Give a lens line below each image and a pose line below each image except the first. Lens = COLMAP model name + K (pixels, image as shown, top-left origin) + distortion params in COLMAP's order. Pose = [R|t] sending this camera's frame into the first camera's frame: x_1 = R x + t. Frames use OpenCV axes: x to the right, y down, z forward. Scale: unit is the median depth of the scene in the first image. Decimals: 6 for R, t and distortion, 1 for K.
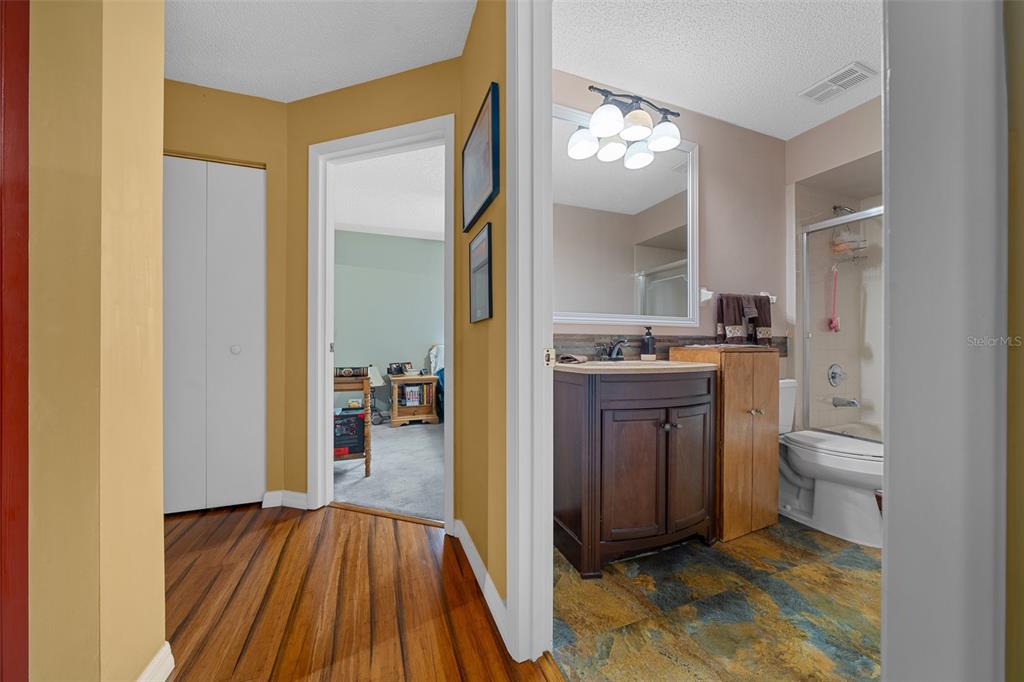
lens RADIAL K [[365.4, 0, 503.8], [0, 365.4, 345.2], [0, 0, 1]] dist [0.000877, 0.000034]
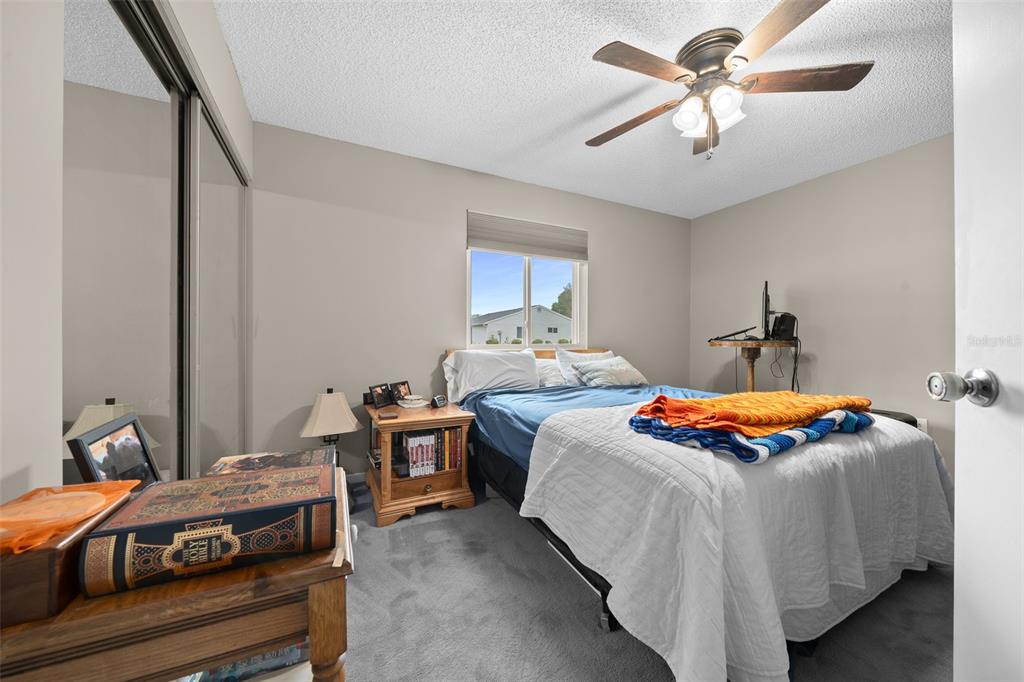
lens RADIAL K [[365.4, 0, 520.5], [0, 365.4, 342.0], [0, 0, 1]] dist [0.000877, 0.000034]
pose [[0.990064, -0.000723, 0.140614, -0.185904], [0.001256, 0.999992, -0.003703, -0.011067], [-0.140610, 0.003843, 0.990058, 0.490400]]
